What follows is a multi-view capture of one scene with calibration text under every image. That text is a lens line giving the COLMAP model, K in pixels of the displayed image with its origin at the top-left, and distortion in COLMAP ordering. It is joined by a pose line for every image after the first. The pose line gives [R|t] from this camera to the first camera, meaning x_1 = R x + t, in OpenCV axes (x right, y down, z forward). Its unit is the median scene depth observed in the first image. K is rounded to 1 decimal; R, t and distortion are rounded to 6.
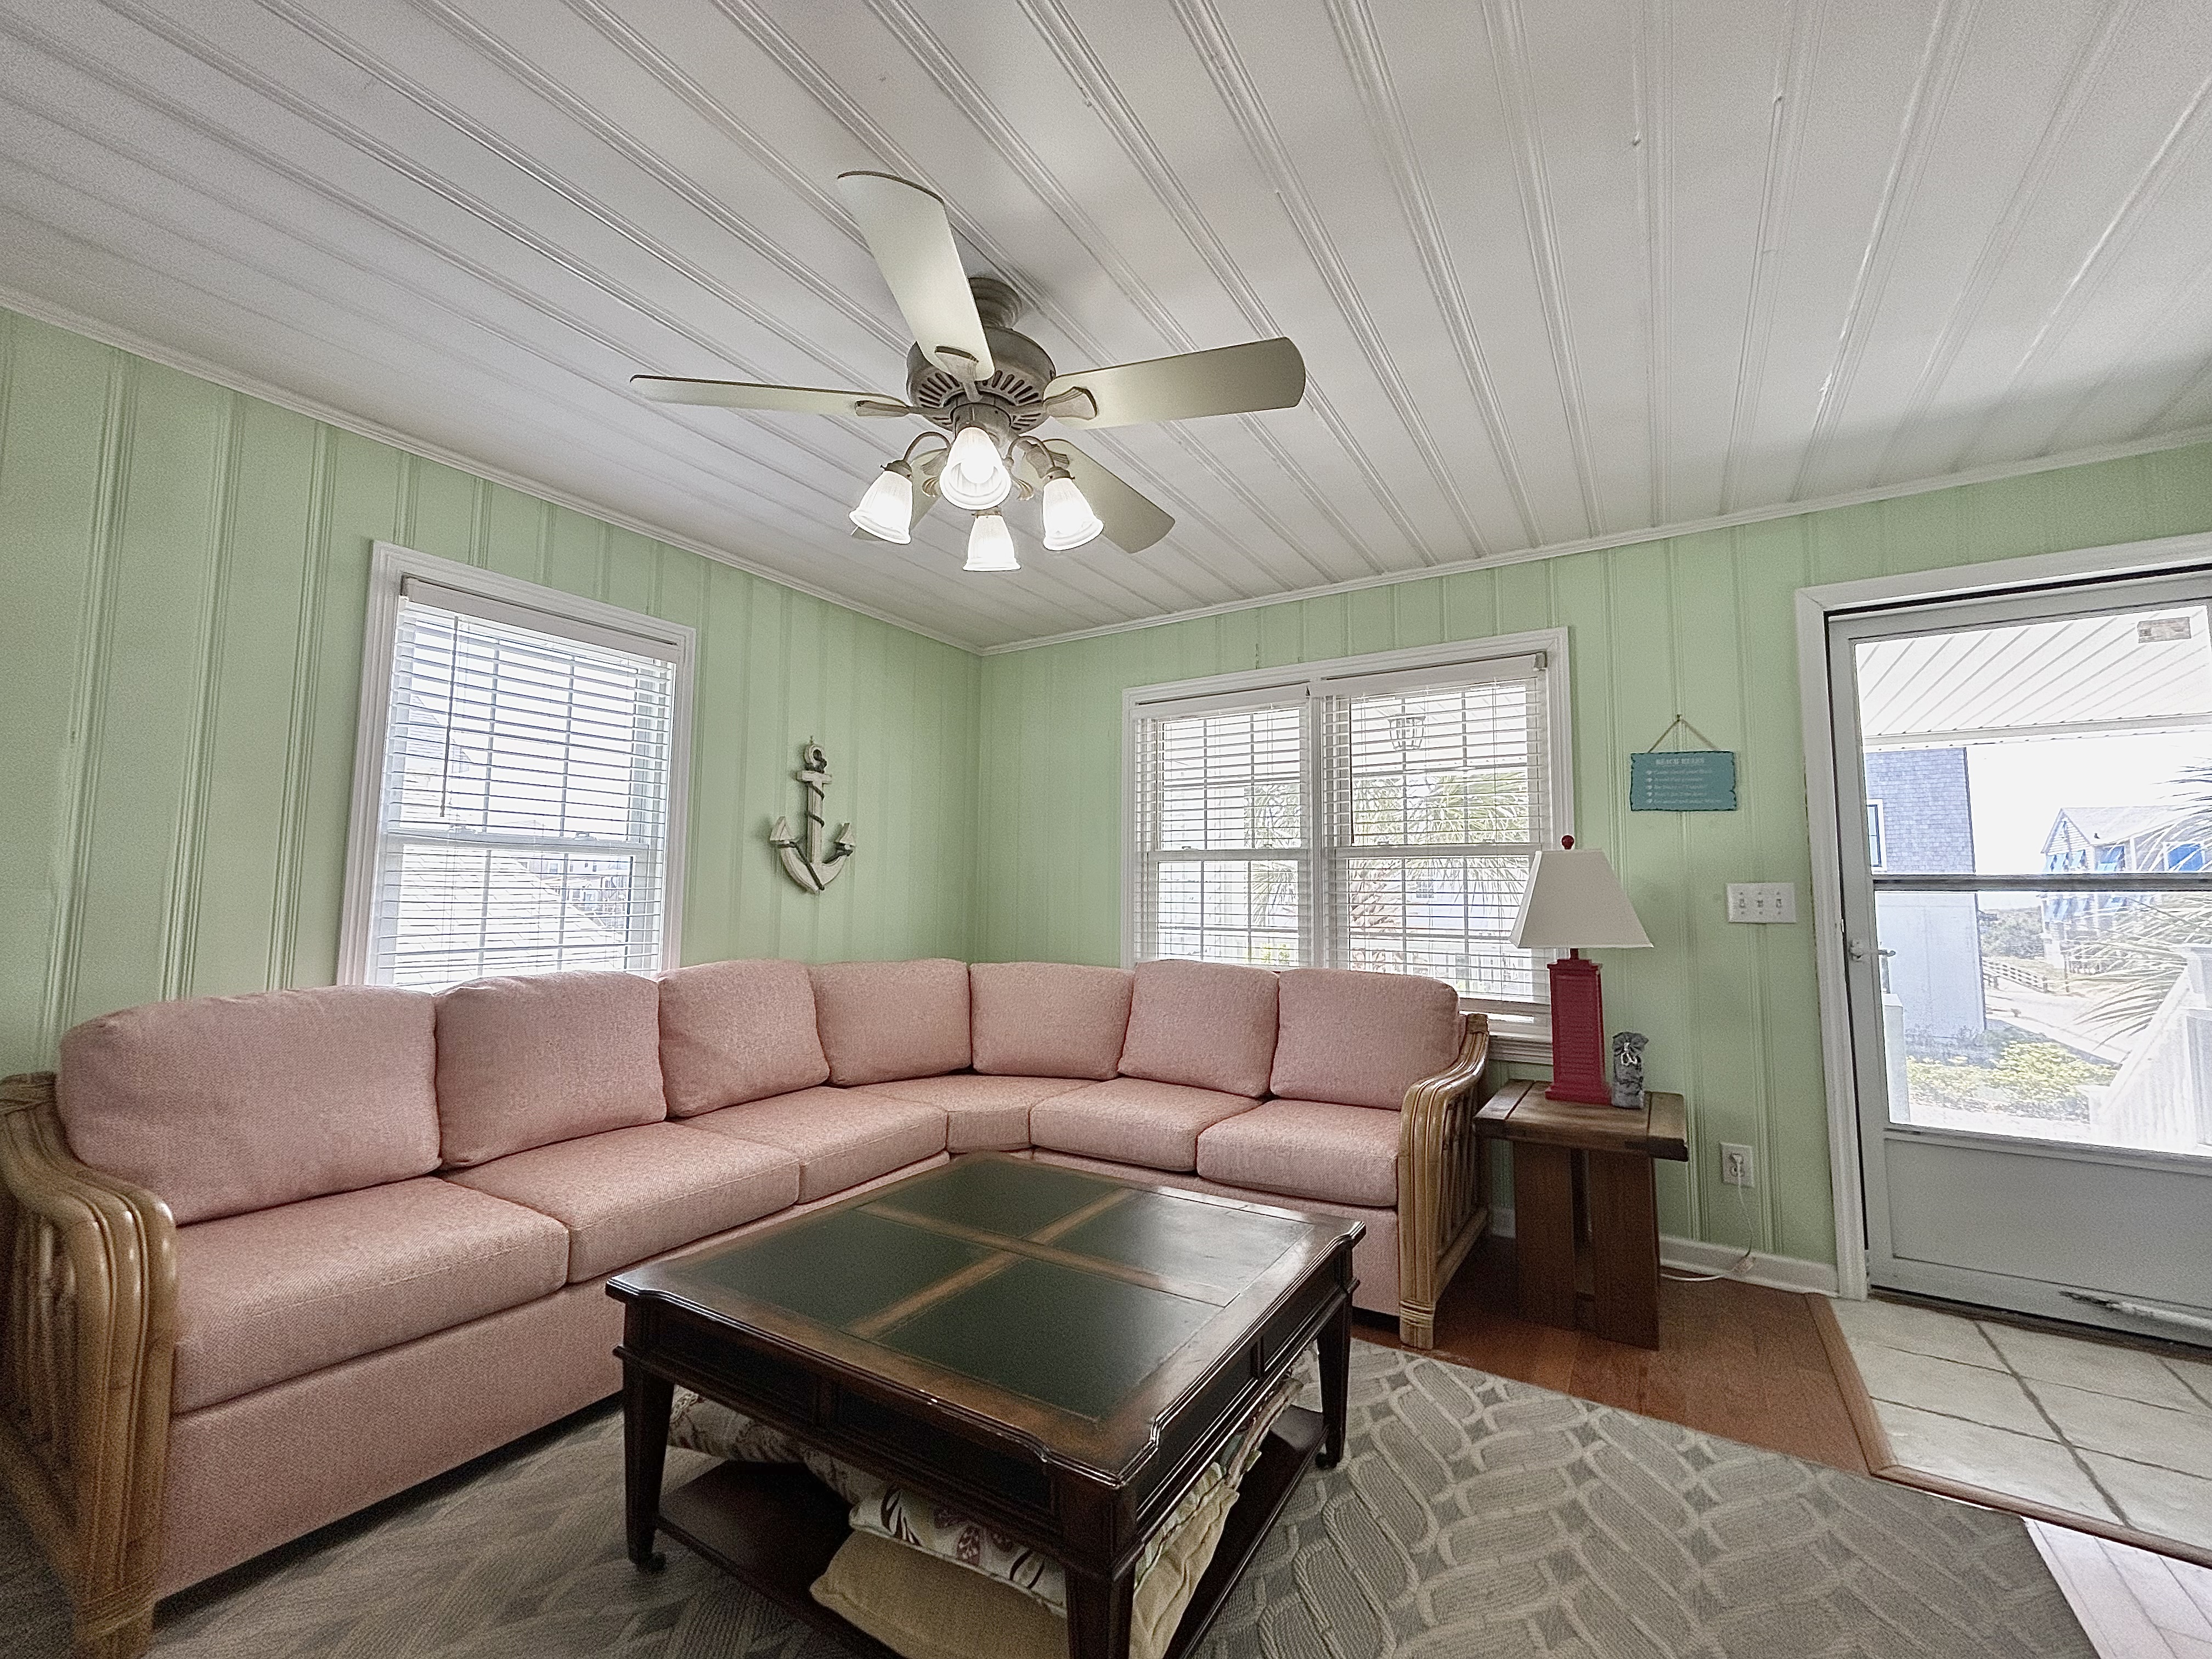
lens RADIAL K [[898.8, 0, 1102.6], [0, 898.8, 824.4], [0, 0, 1]] dist [0.001608, -0.000338]
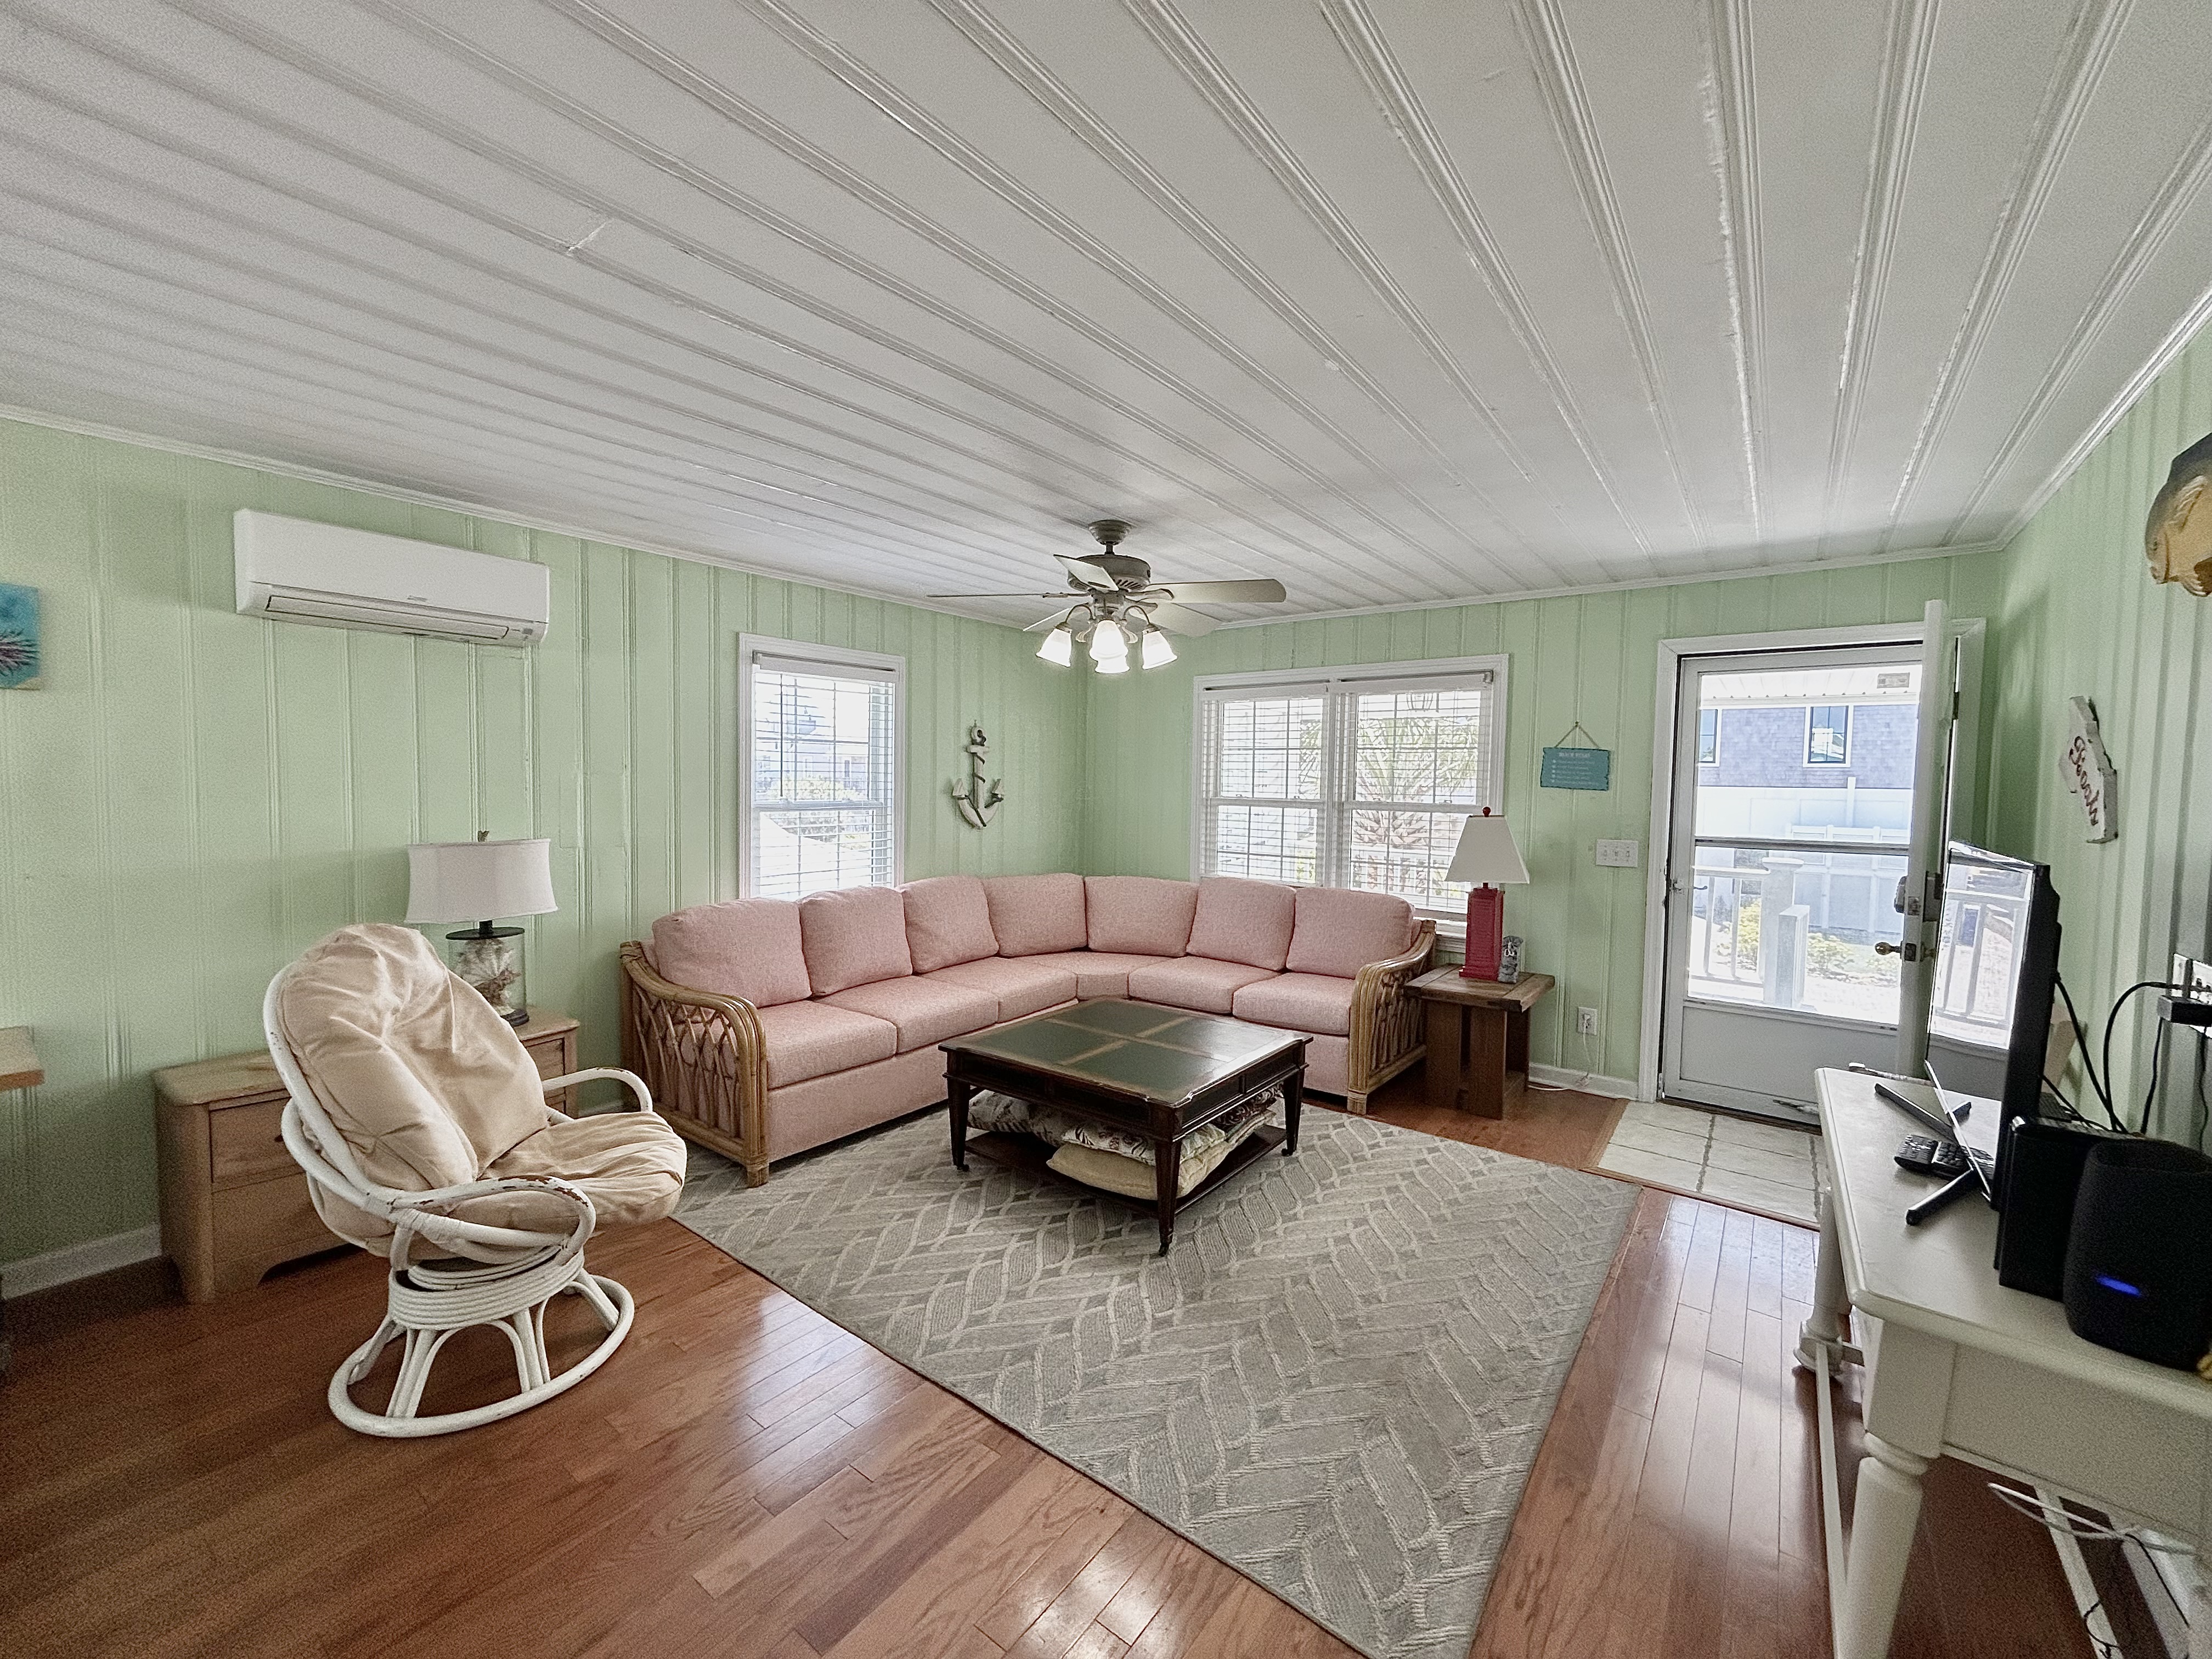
lens RADIAL K [[898.8, 0, 1105.9], [0, 898.8, 828.8], [0, 0, 1]] dist [0.001608, -0.000338]
pose [[0.996312, 0.011446, -0.085035, 0.011524], [0.000271, 0.990638, 0.136513, -0.167368], [0.085801, -0.136033, 0.986982, -0.580287]]
